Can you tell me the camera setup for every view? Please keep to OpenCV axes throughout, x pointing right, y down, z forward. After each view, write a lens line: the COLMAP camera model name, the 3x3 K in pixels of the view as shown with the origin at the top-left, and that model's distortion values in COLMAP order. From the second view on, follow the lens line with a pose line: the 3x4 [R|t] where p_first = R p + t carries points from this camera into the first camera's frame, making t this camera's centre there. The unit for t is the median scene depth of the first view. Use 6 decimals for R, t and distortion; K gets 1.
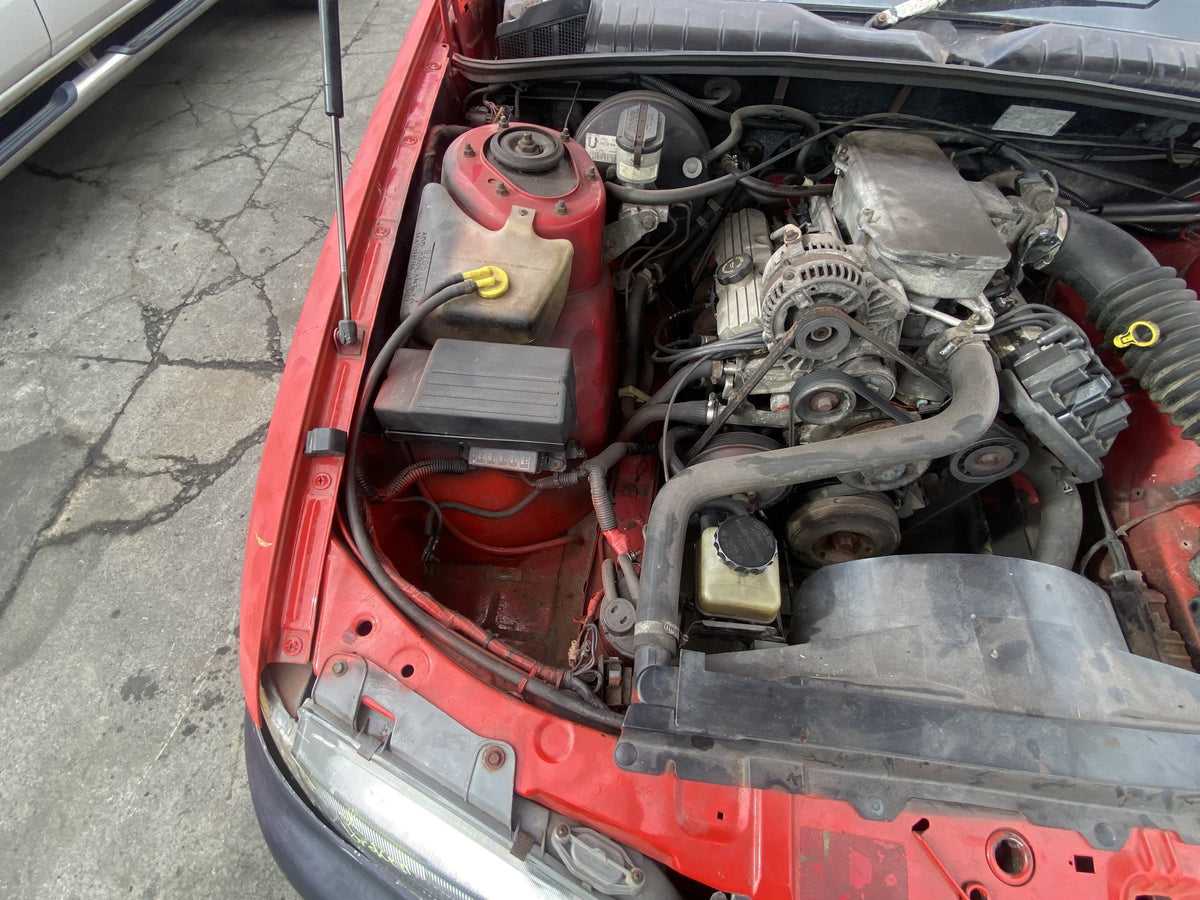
lens RADIAL K [[558.2, 0, 604.2], [0, 558.2, 448.1], [0, 0, 1]] dist [0.019856, -0.021278]
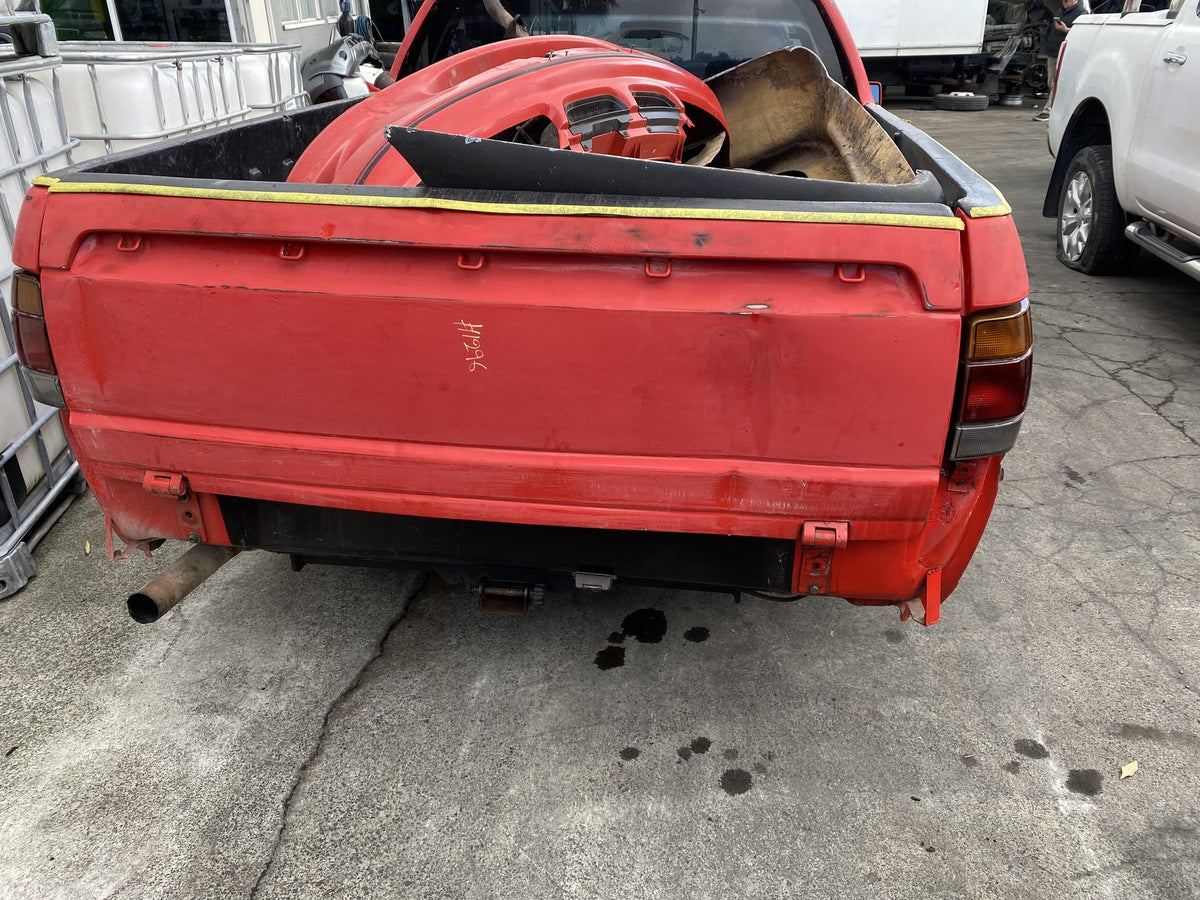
lens RADIAL K [[917.6, 0, 581.0], [0, 917.6, 446.9], [0, 0, 1]] dist [0.002222, -0.000014]
pose [[-0.999751, -0.021687, 0.005304, 0.890529], [0.002700, 0.118368, 0.992966, -5.610884], [-0.022162, 0.992733, -0.118280, 3.545116]]
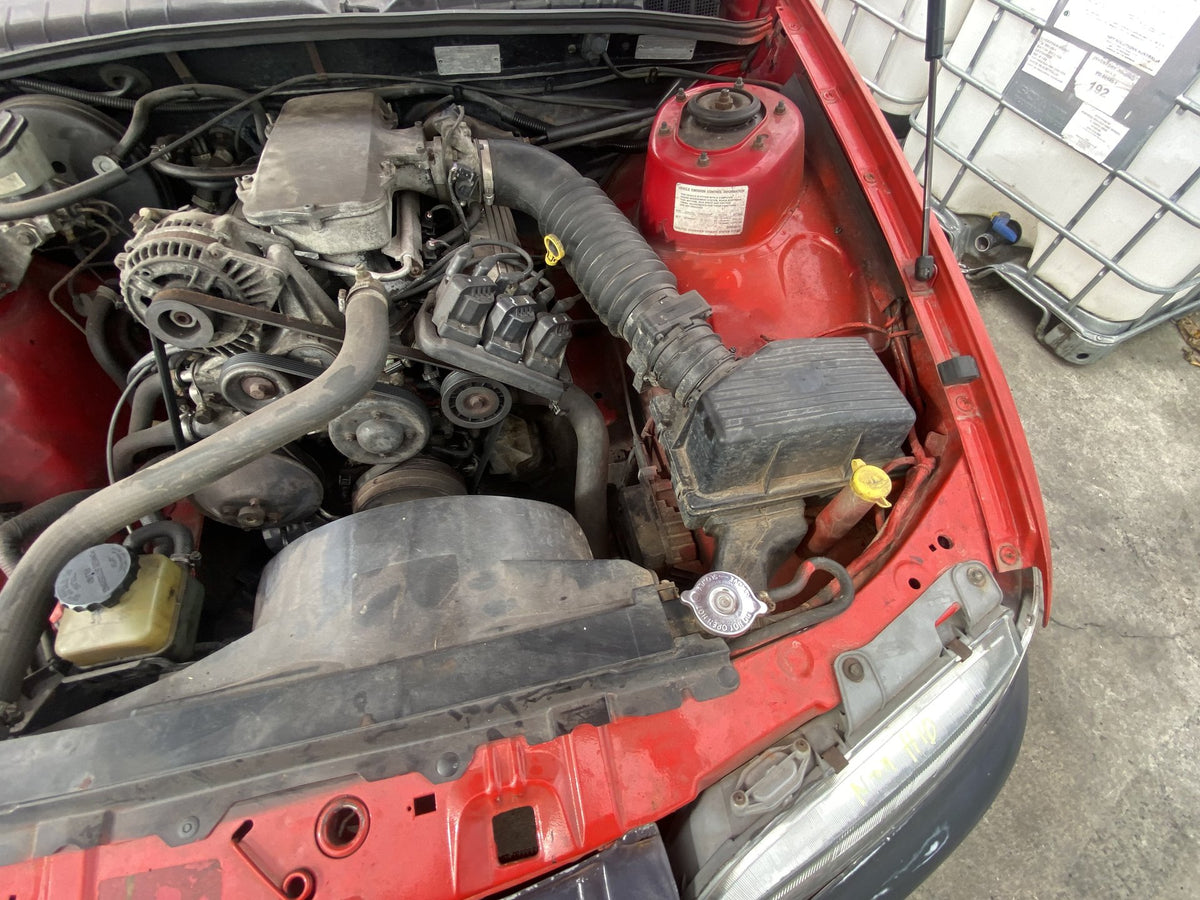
lens RADIAL K [[549.1, 0, 607.1], [0, 549.1, 449.2], [0, 0, 1]] dist [0.016348, -0.018471]
pose [[0.937672, -0.275540, 0.211776, 0.604369], [0.272933, 0.961114, 0.042042, 0.111976], [-0.215125, 0.018379, 0.976414, -0.005795]]
